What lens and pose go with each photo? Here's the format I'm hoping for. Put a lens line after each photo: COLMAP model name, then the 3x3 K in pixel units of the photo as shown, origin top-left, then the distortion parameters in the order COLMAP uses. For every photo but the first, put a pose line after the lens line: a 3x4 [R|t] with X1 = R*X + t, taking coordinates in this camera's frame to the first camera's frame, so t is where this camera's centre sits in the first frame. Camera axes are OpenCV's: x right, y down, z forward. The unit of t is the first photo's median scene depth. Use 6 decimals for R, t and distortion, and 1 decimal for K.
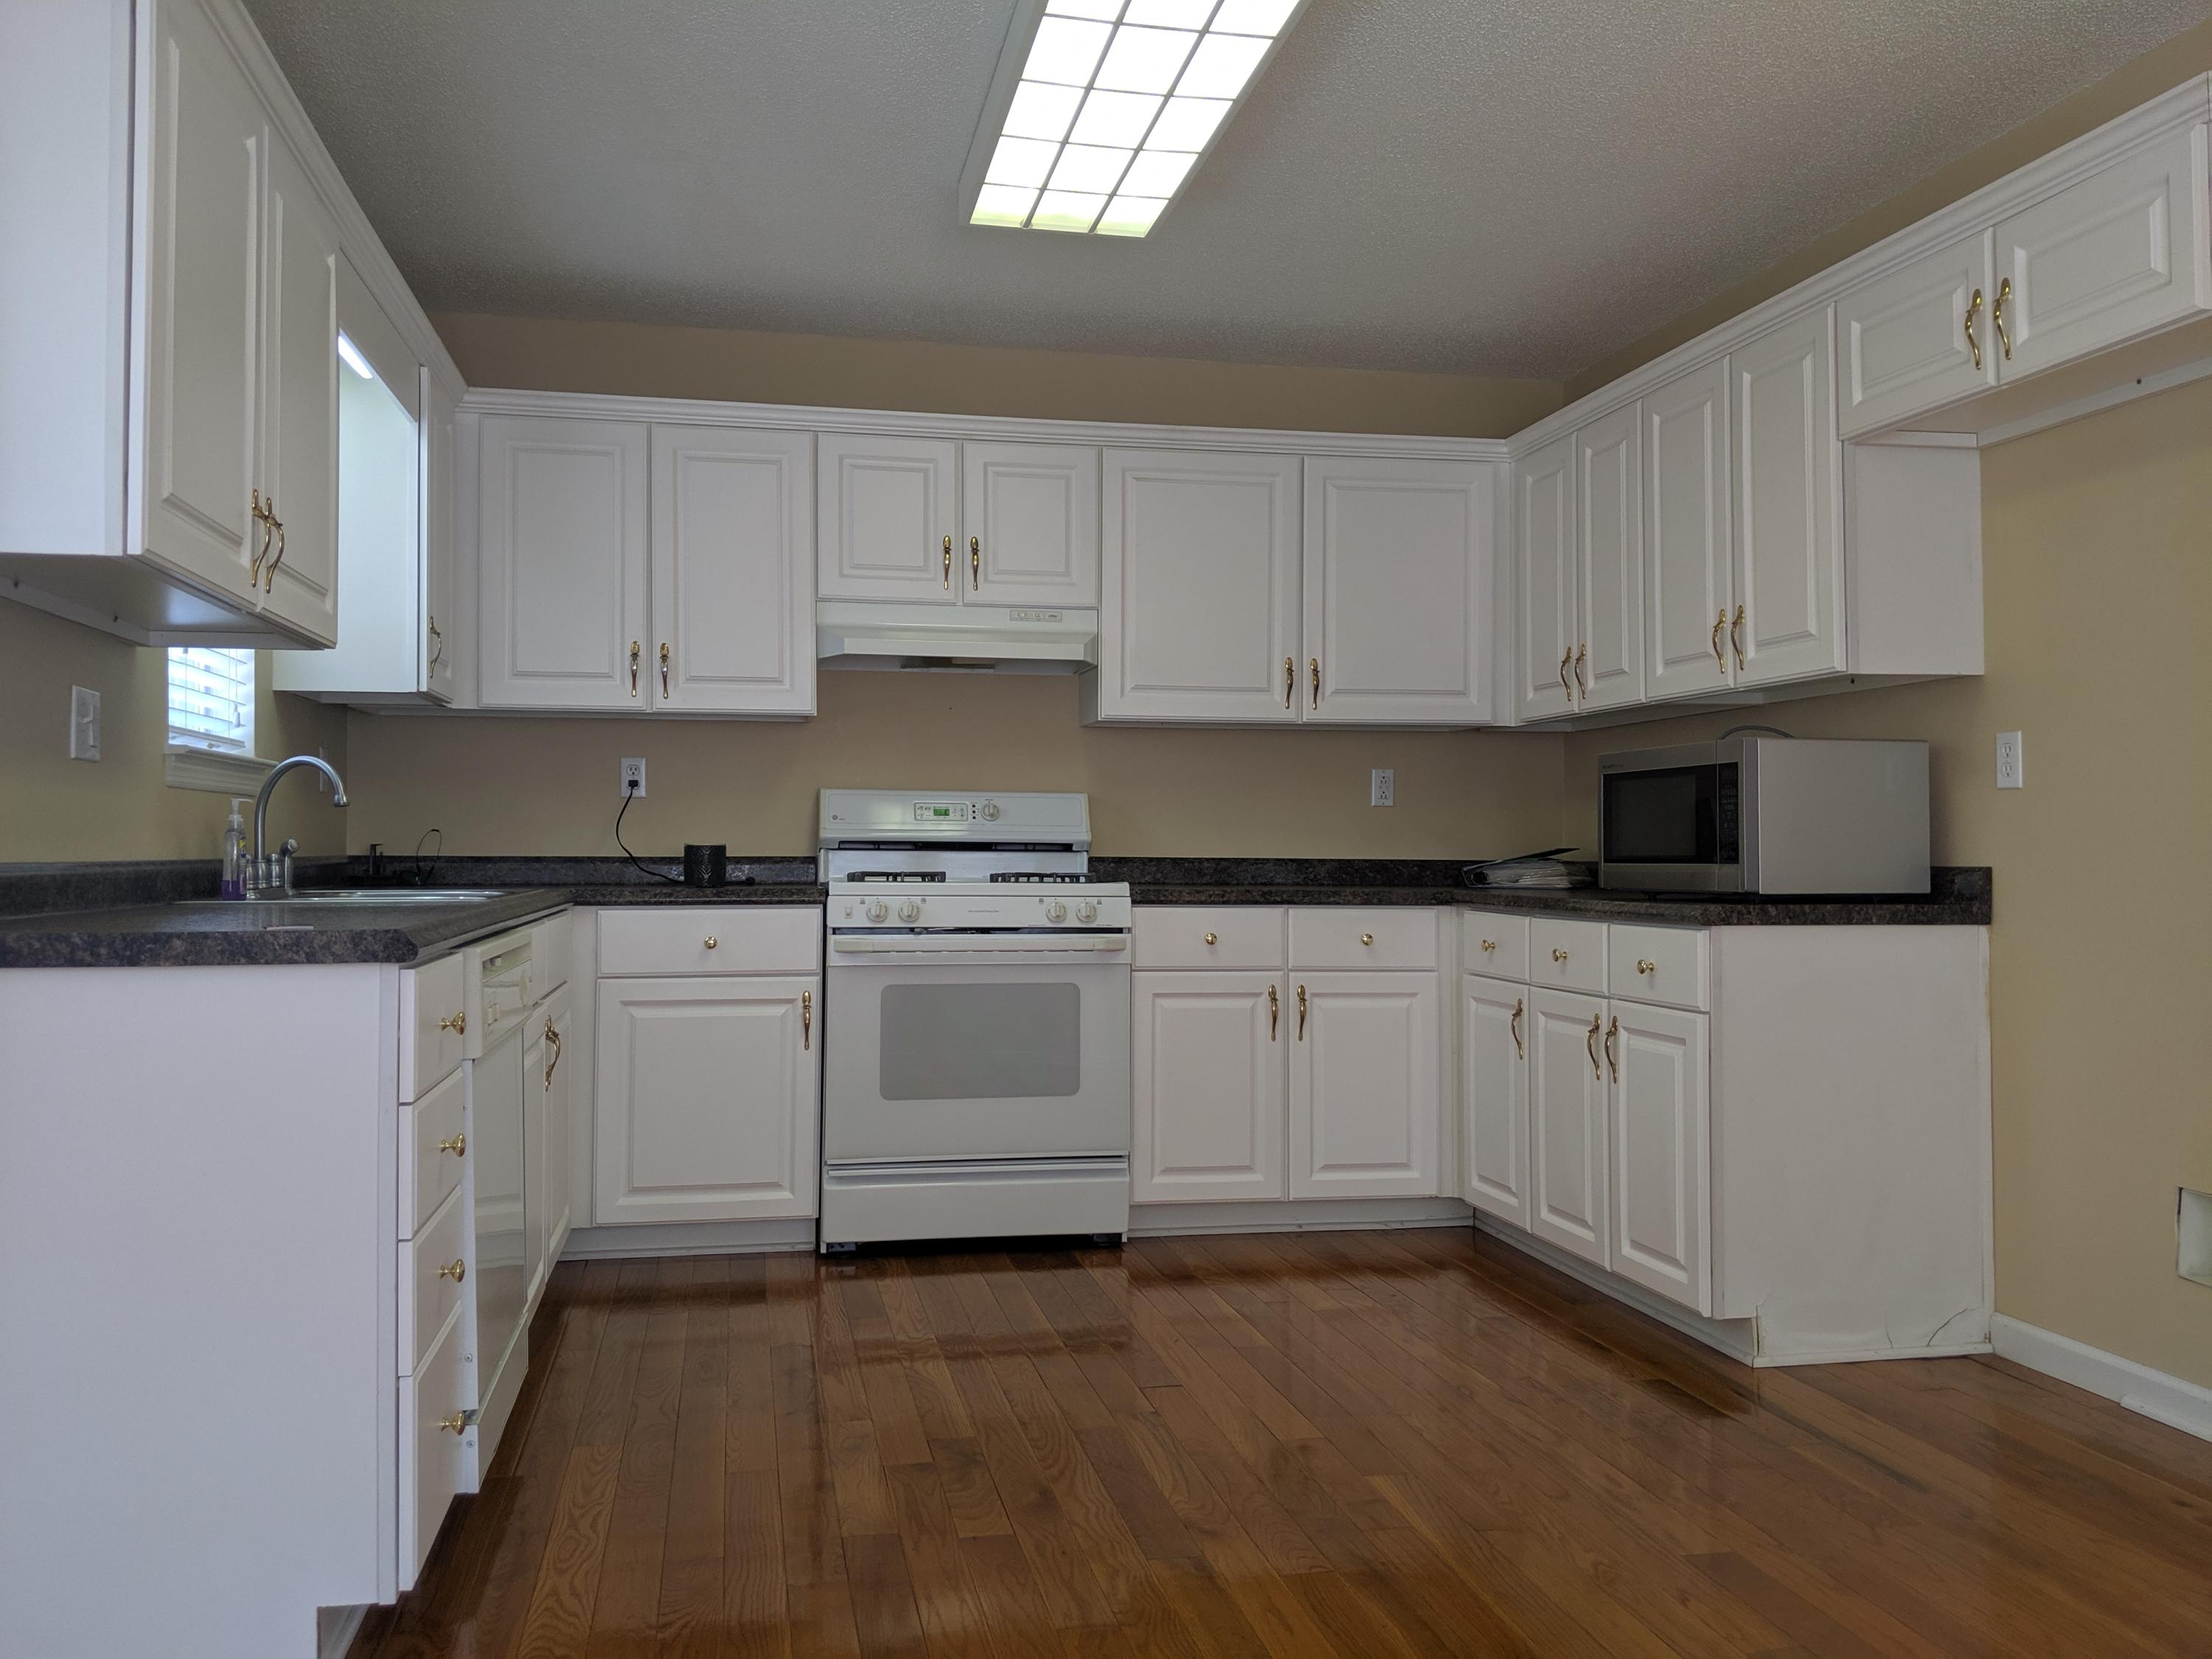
lens RADIAL K [[1809.2, 0, 1130.5], [0, 1809.2, 835.6], [0, 0, 1]] dist [0.125518, -0.247107]
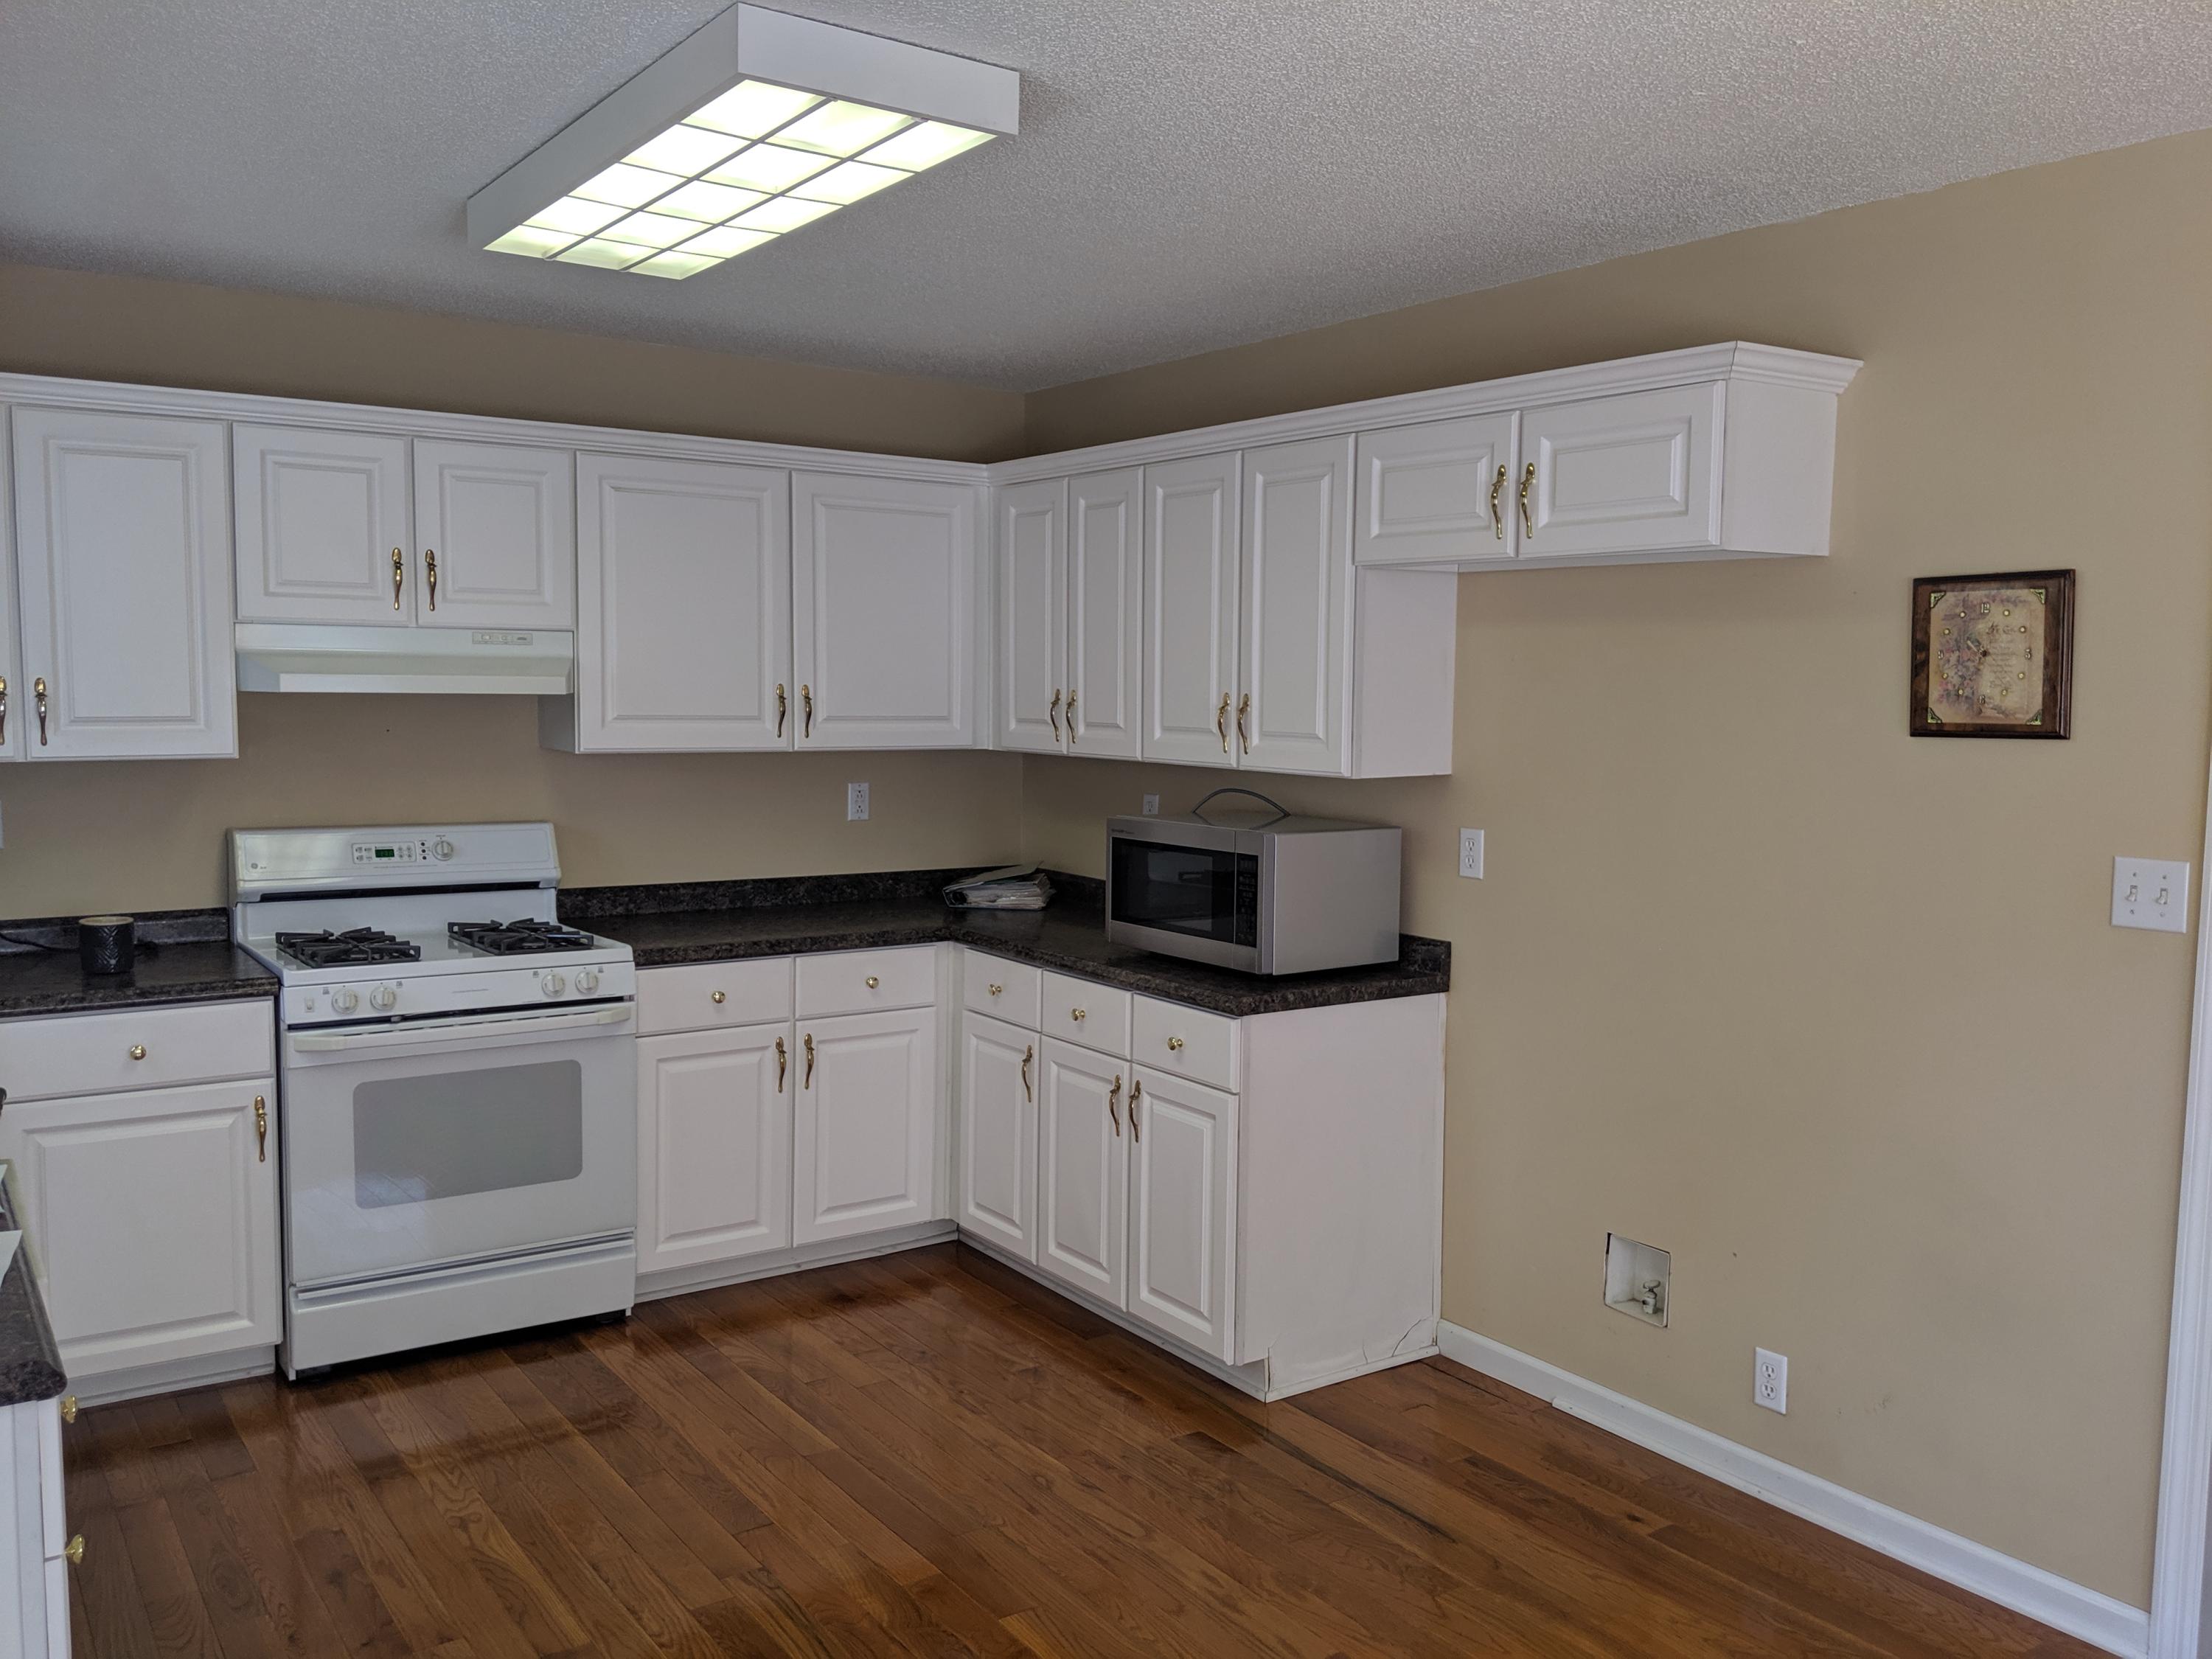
lens RADIAL K [[1809.2, 0, 1130.5], [0, 1809.2, 835.6], [0, 0, 1]] dist [0.125518, -0.247107]
pose [[0.913138, -0.023830, 0.406953, -0.152061], [-0.027467, 0.992425, 0.119746, -0.154570], [-0.406724, -0.120523, 0.905566, 0.049398]]
